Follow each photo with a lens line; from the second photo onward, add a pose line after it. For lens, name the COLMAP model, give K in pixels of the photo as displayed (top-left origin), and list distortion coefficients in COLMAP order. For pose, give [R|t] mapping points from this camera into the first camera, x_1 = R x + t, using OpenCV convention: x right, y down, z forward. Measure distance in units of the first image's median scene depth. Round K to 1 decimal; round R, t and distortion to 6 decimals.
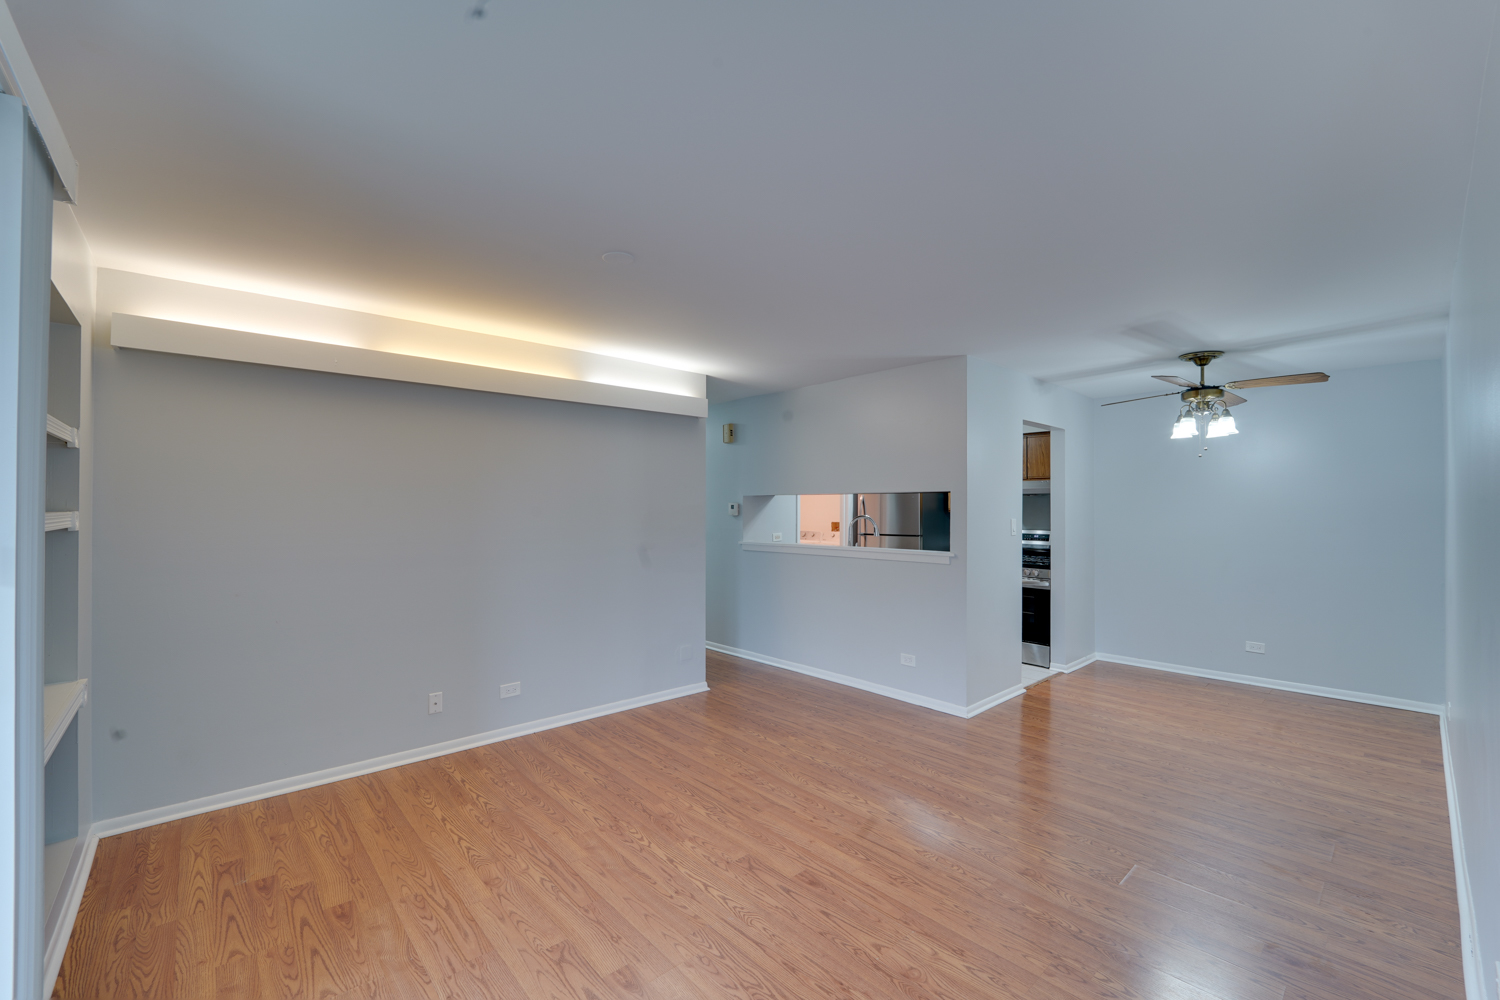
lens RADIAL K [[620.2, 0, 749.7], [0, 620.2, 496.1], [0, 0, 1]] dist [-0.020966, 0.000581]
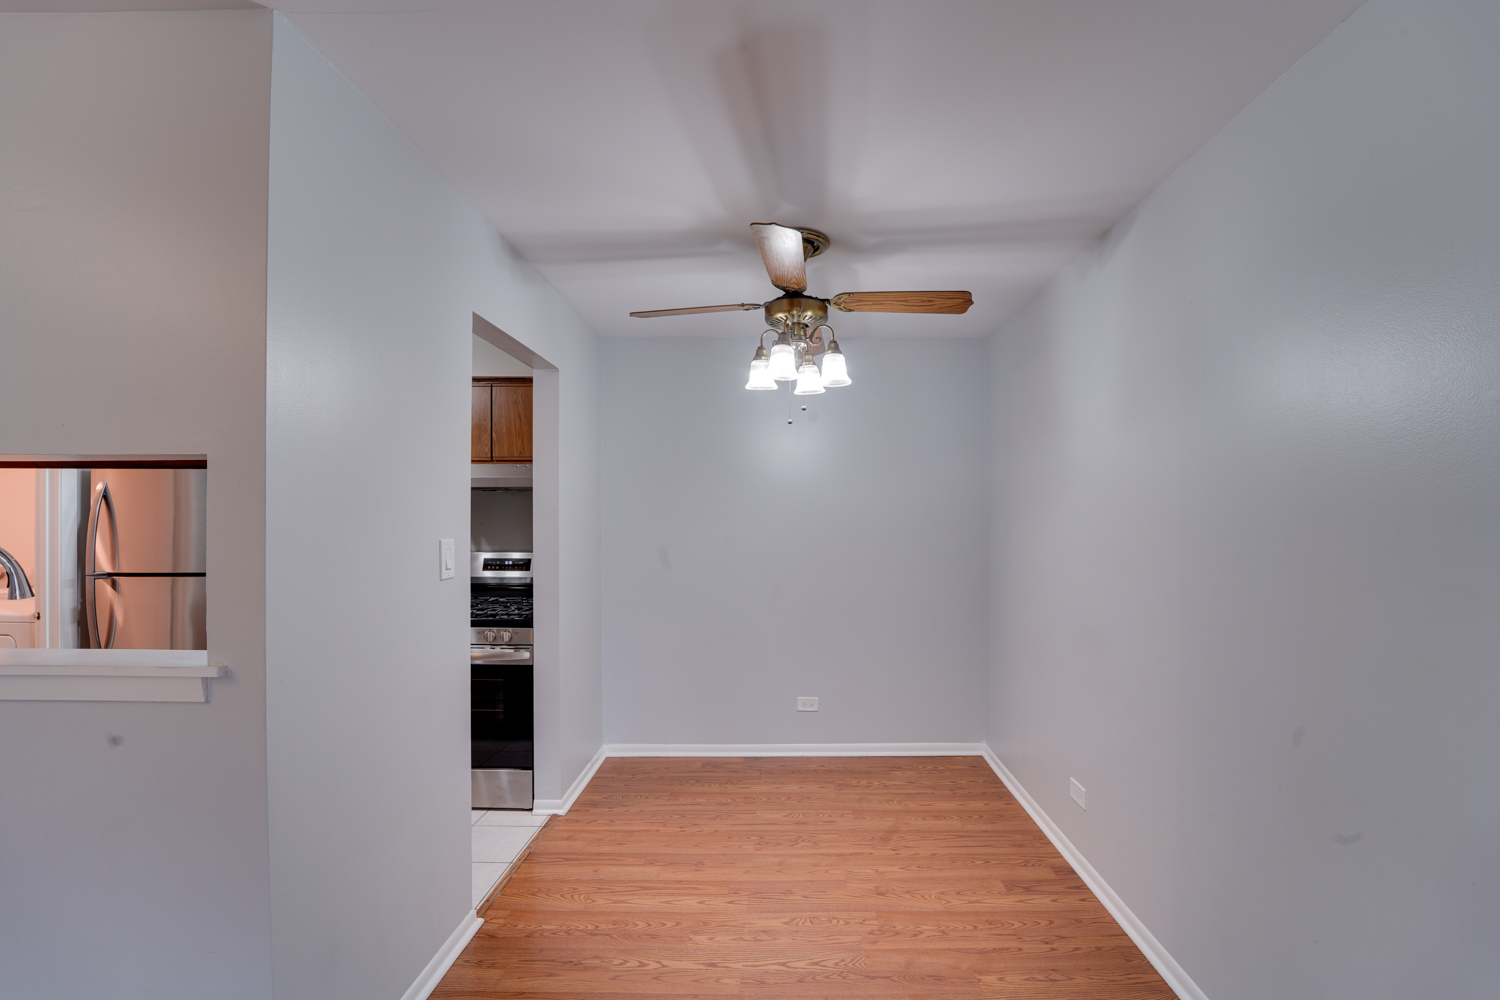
lens RADIAL K [[620.2, 0, 785.1], [0, 620.2, 523.9], [0, 0, 1]] dist [-0.020966, 0.000581]
pose [[0.666087, -0.010811, 0.745796, 0.302503], [-0.012519, 0.999592, 0.025671, 0.014734], [-0.745769, -0.026436, 0.665680, 0.622256]]
